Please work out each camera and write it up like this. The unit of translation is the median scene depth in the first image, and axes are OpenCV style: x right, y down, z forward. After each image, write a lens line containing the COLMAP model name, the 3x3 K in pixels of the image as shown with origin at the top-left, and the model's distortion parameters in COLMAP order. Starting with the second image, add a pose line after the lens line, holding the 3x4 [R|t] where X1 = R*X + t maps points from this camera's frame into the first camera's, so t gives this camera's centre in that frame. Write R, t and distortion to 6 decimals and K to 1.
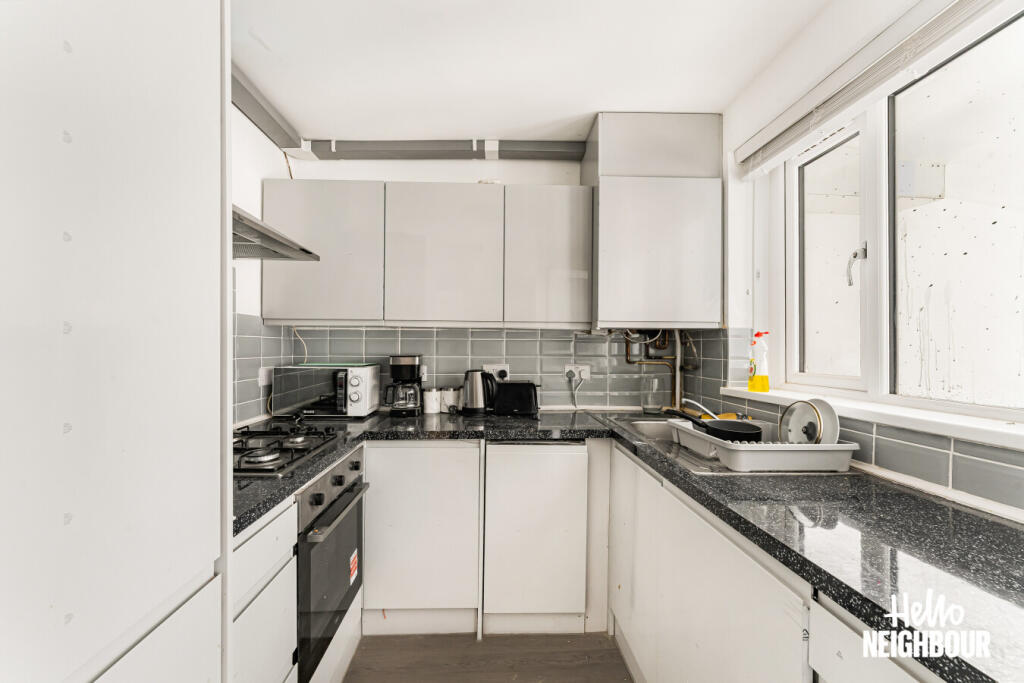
lens RADIAL K [[411.9, 0, 512.0], [0, 411.9, 341.5], [0, 0, 1]] dist [0.000711, -0.000015]
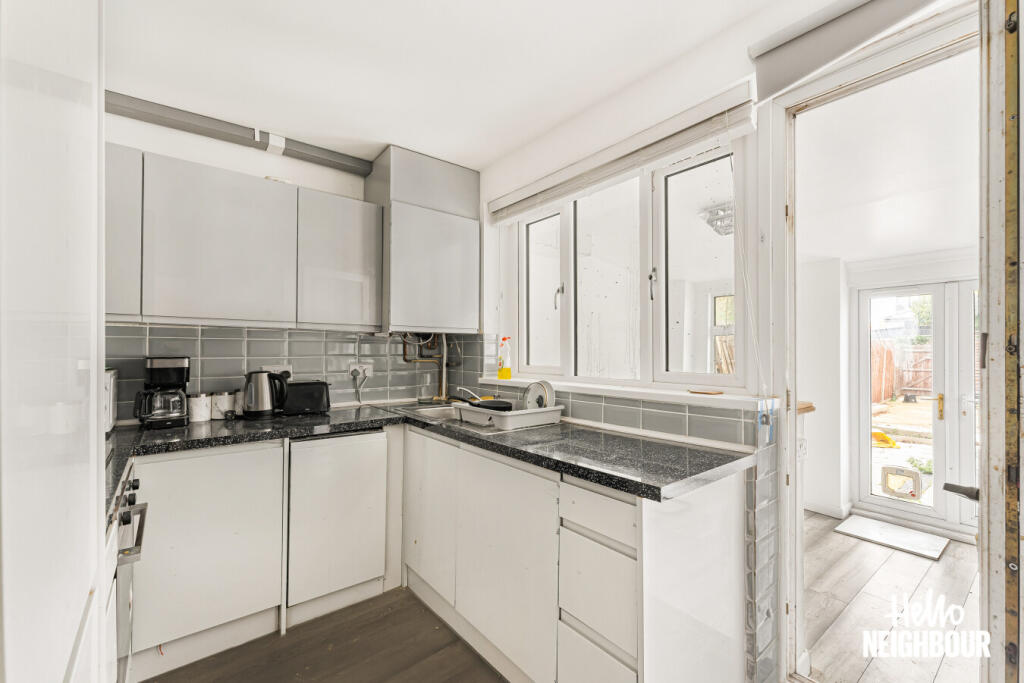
lens RADIAL K [[425.5, 0, 512.0], [0, 425.5, 341.5], [0, 0, 1]] dist [0.000141, -0.000002]
pose [[0.791463, 0.010882, 0.611120, -0.236726], [-0.010035, 0.999938, -0.004810, -0.001503], [-0.611134, -0.002326, 0.791524, -0.148408]]
